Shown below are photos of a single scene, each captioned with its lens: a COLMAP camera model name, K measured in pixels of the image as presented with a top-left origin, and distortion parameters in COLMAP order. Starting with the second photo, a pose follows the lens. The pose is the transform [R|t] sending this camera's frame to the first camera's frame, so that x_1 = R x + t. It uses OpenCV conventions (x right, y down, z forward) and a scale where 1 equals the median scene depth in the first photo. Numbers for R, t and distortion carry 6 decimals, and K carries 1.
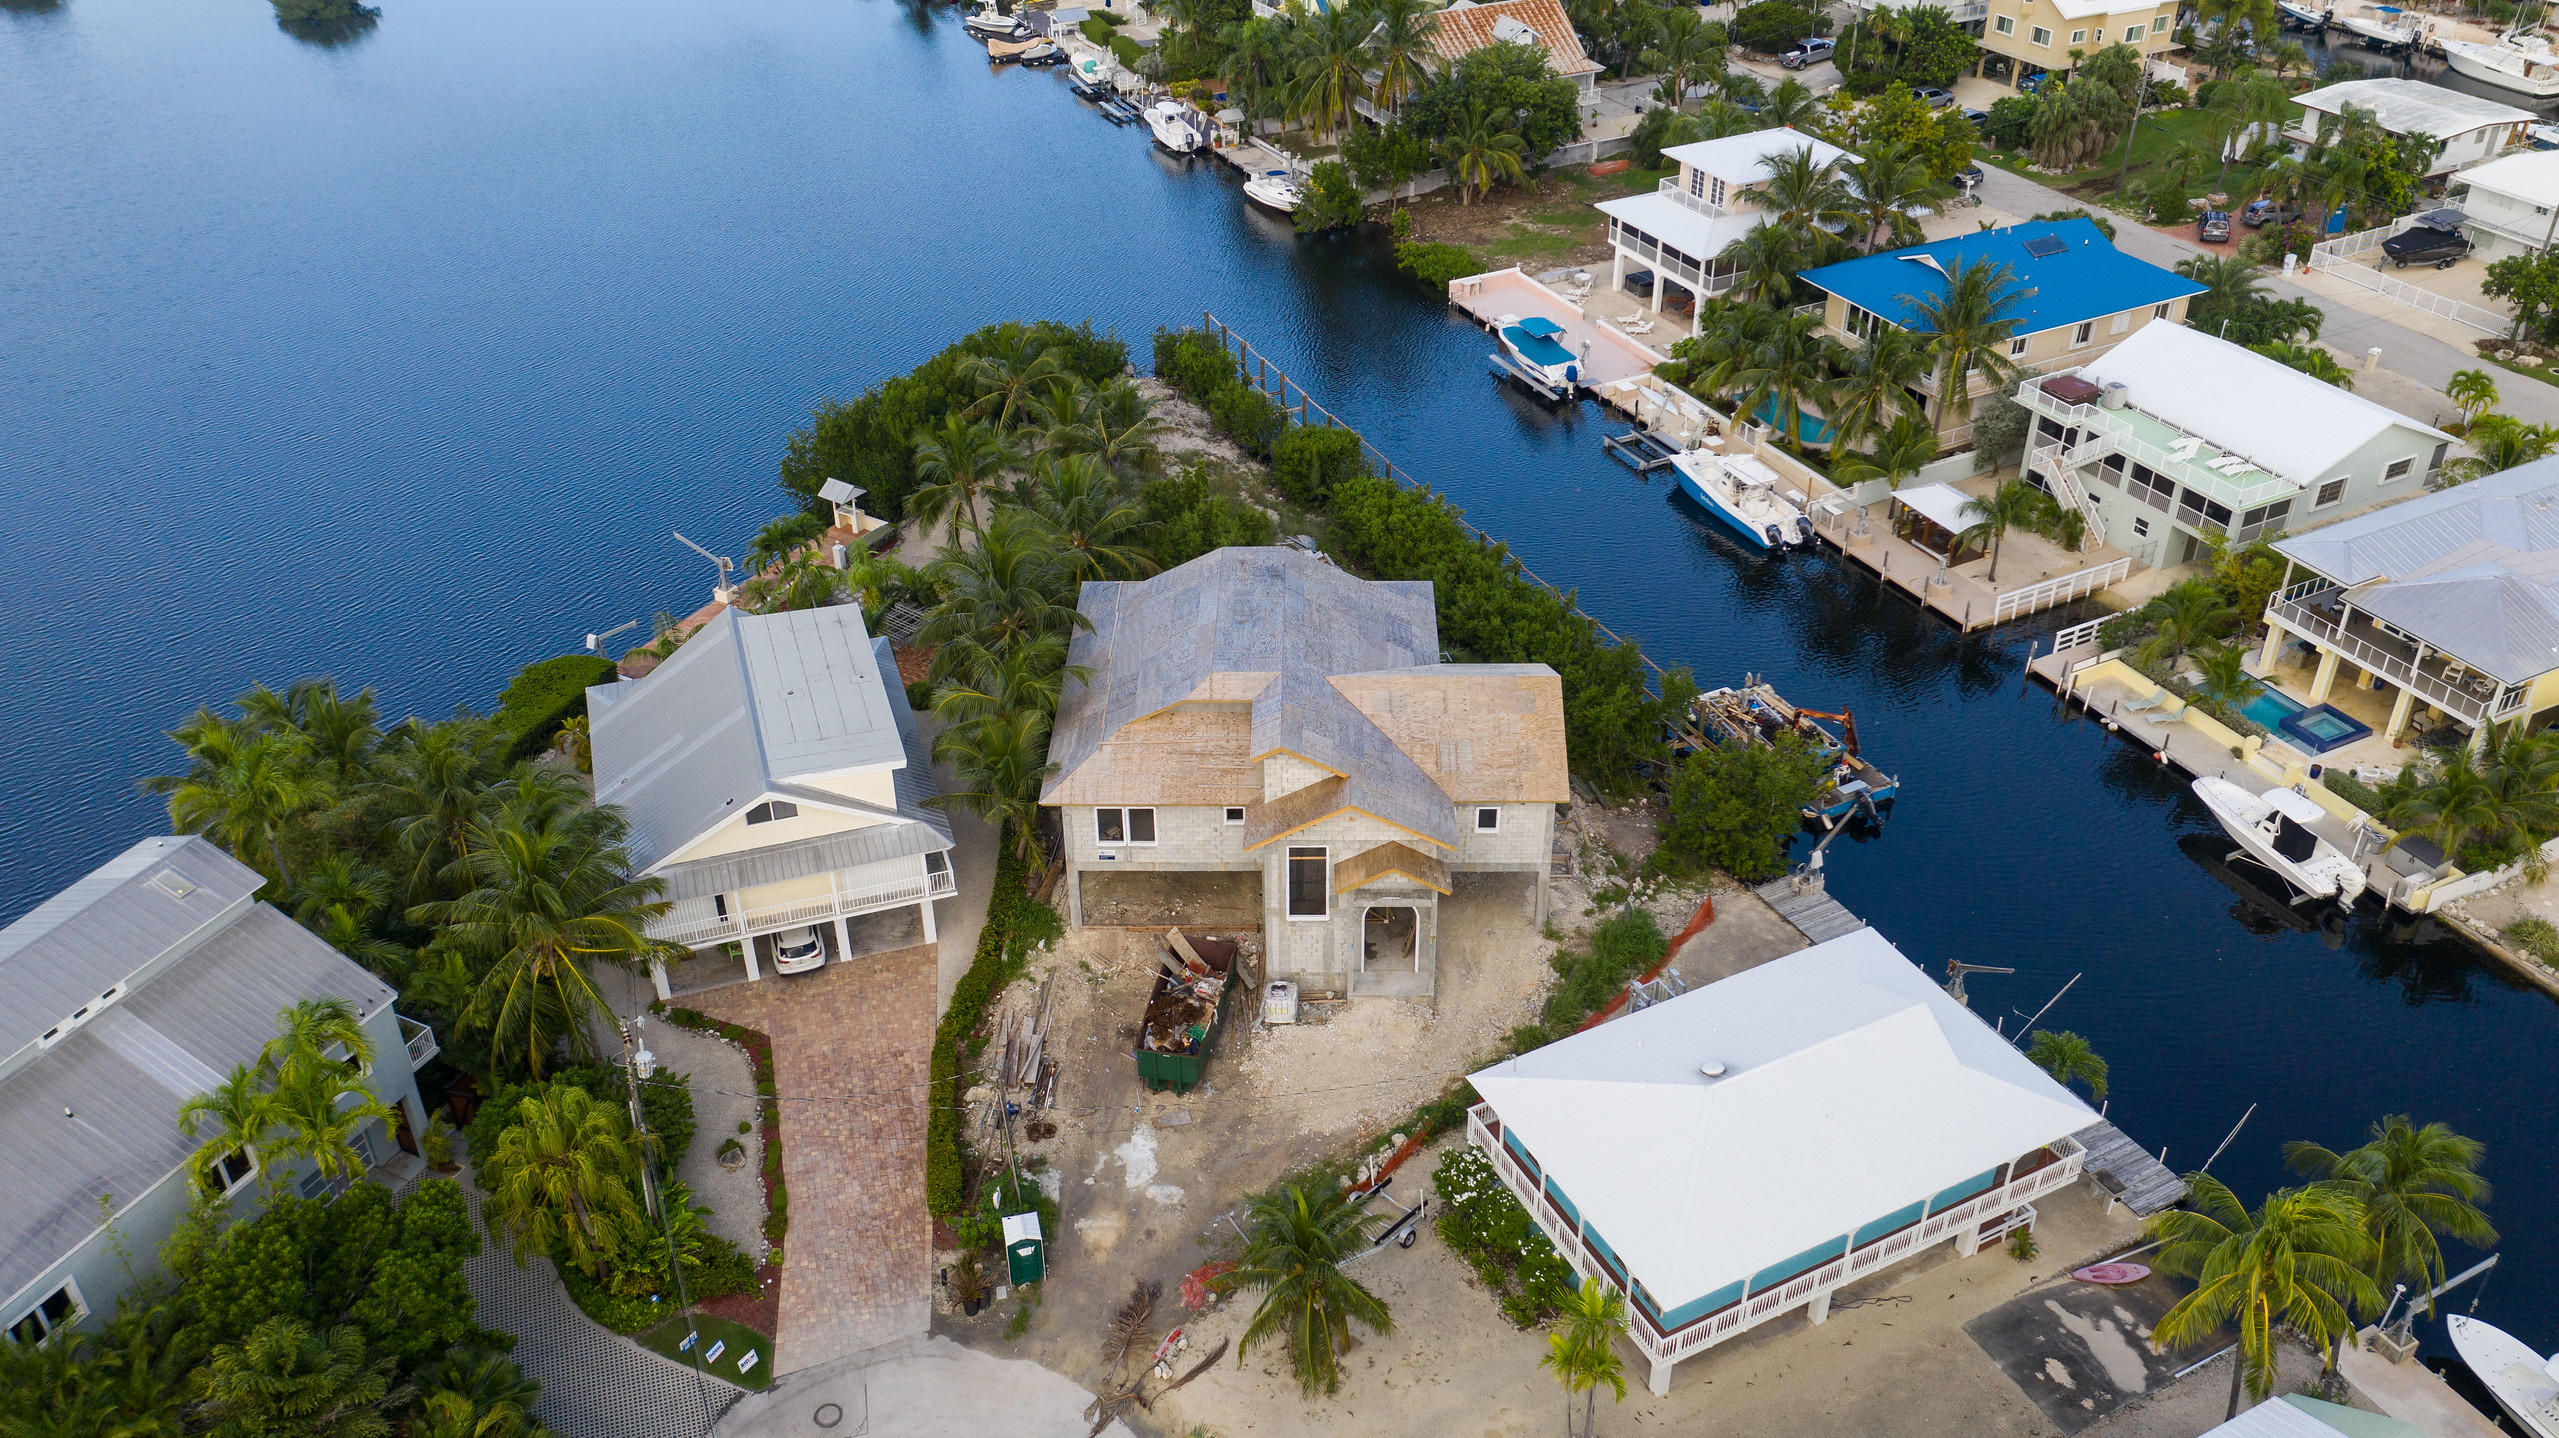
lens RADIAL K [[2017.1, 0, 1268.1], [0, 2017.1, 722.0], [0, 0, 1]] dist [-0.002819, 0.006856]
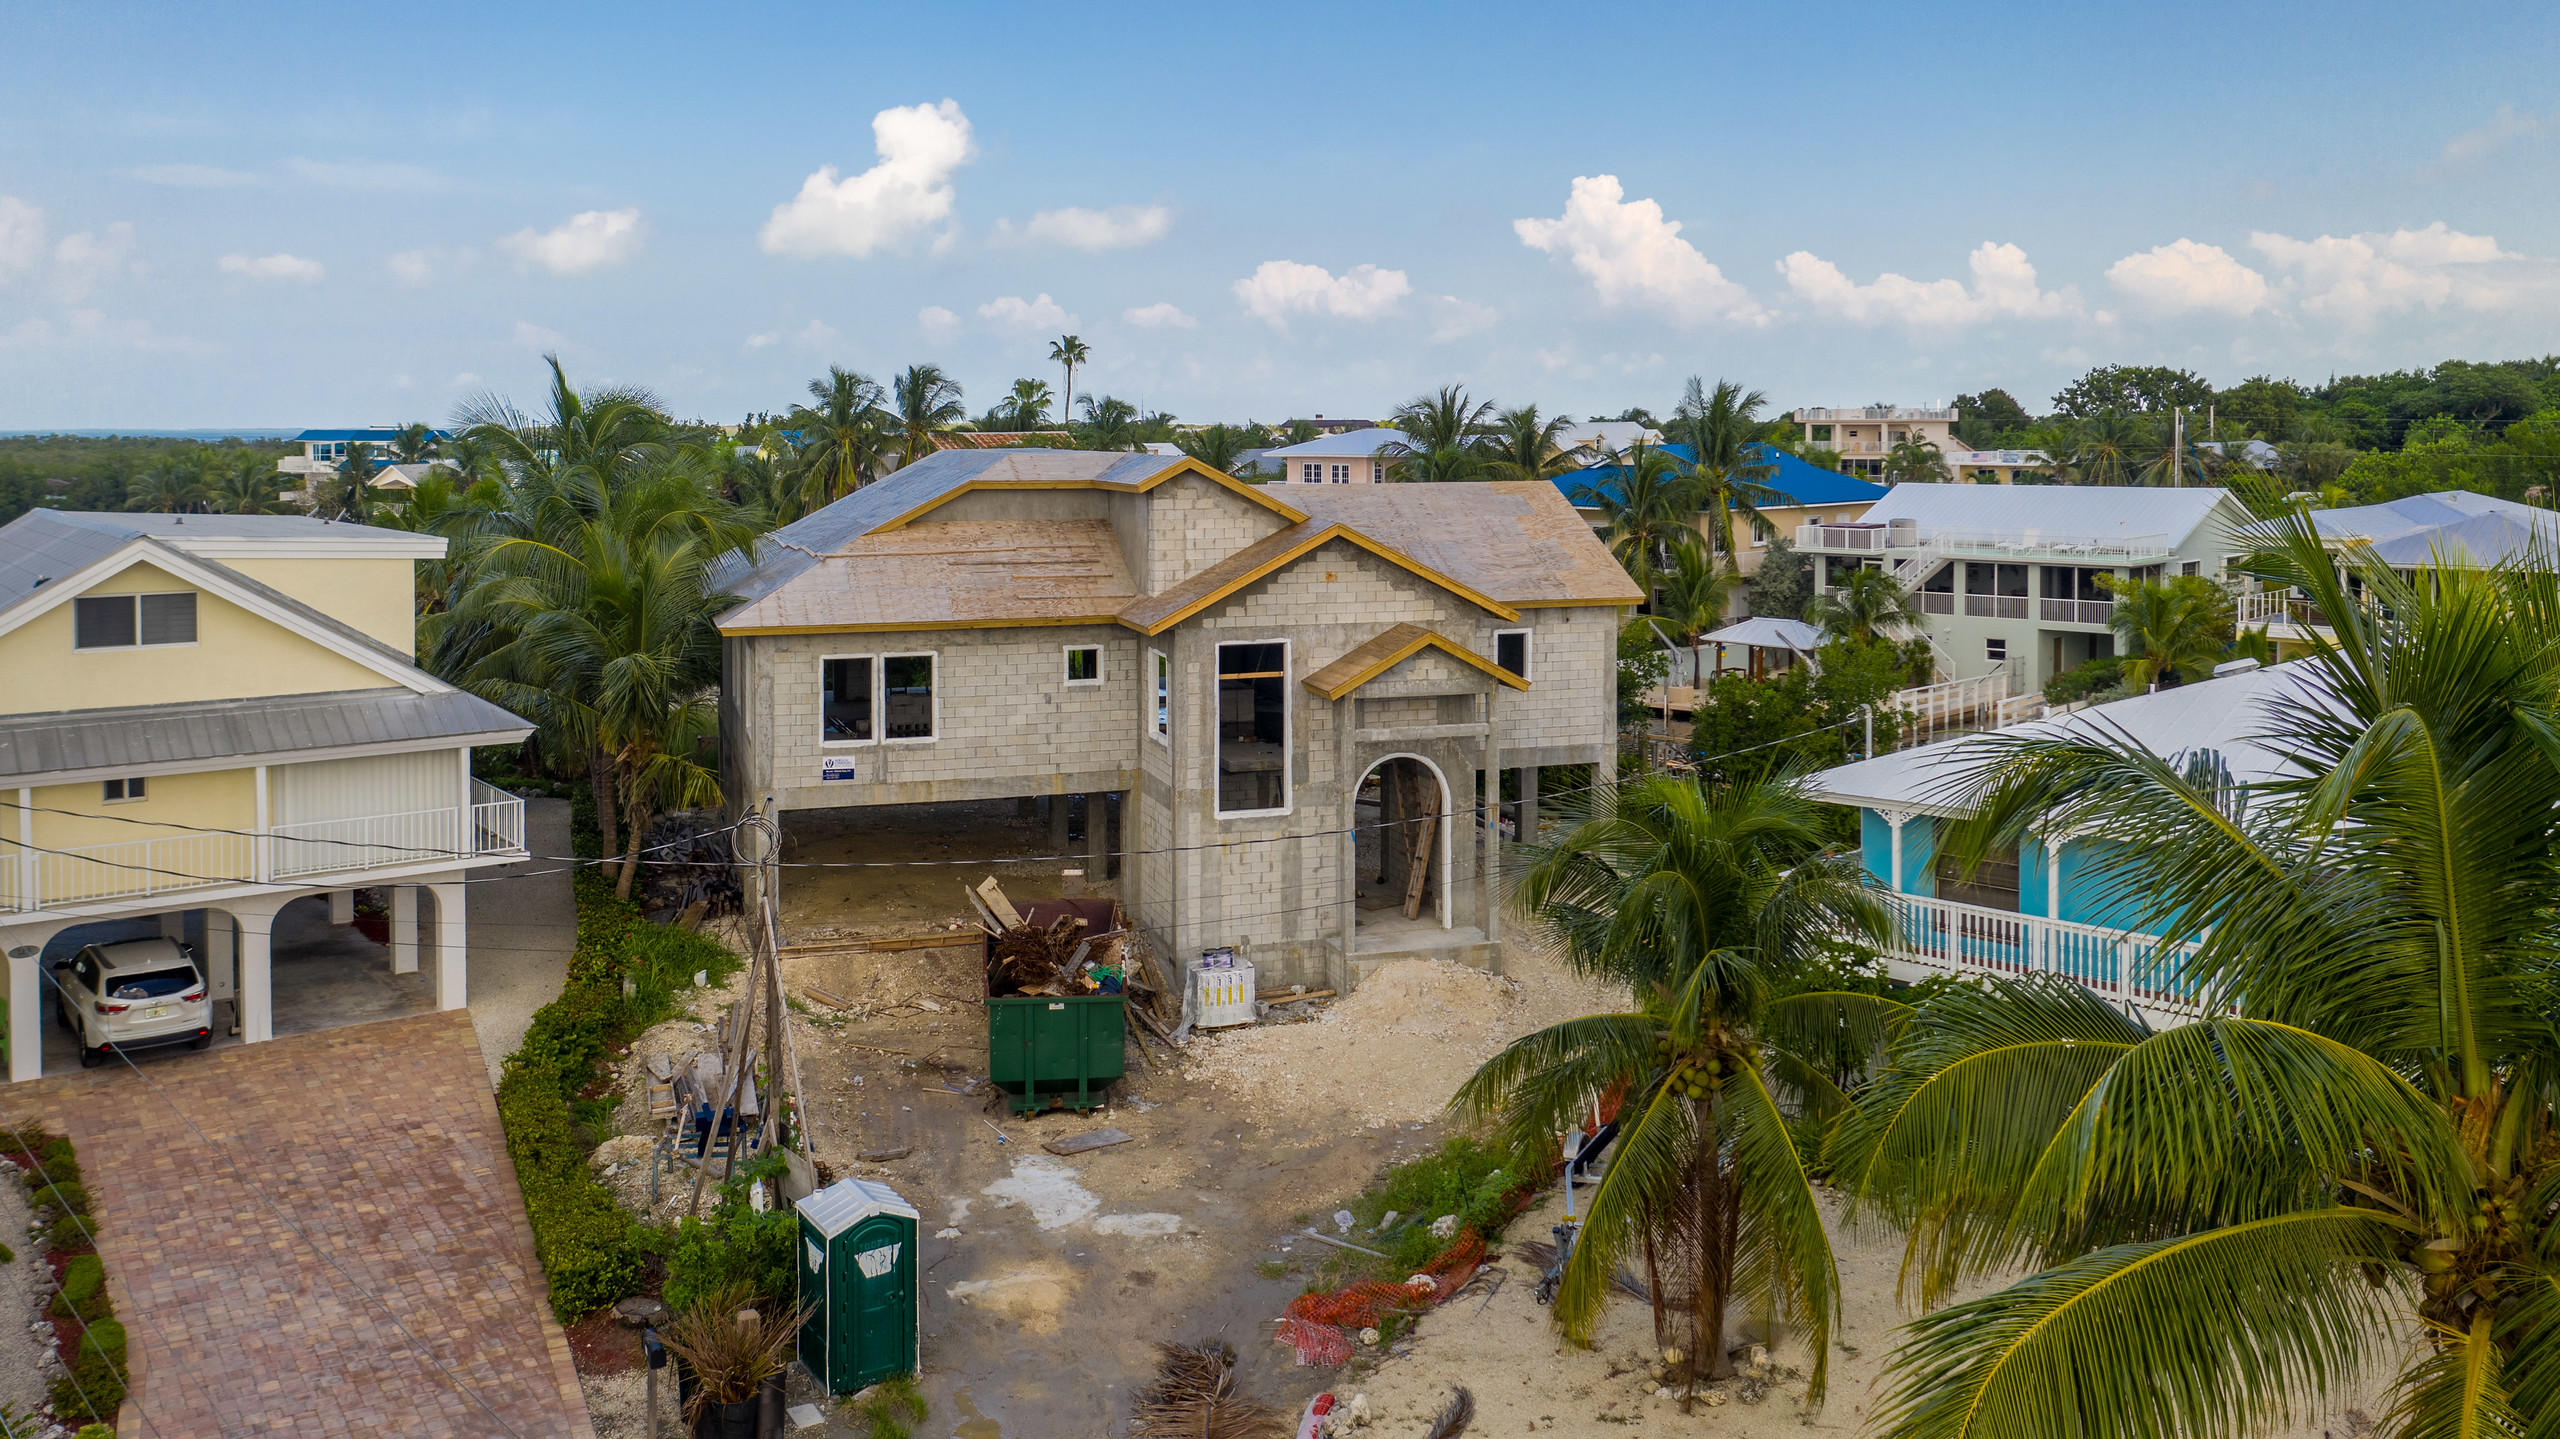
lens RADIAL K [[1980.8, 0, 1151.1], [0, 1980.8, 718.9], [0, 0, 1]] dist [-0.004348, 0.000895]
pose [[0.947481, 0.005701, 0.319762, -0.170849], [0.167888, 0.842128, -0.512479, 0.337134], [-0.272202, 0.539248, 0.796943, 0.583529]]
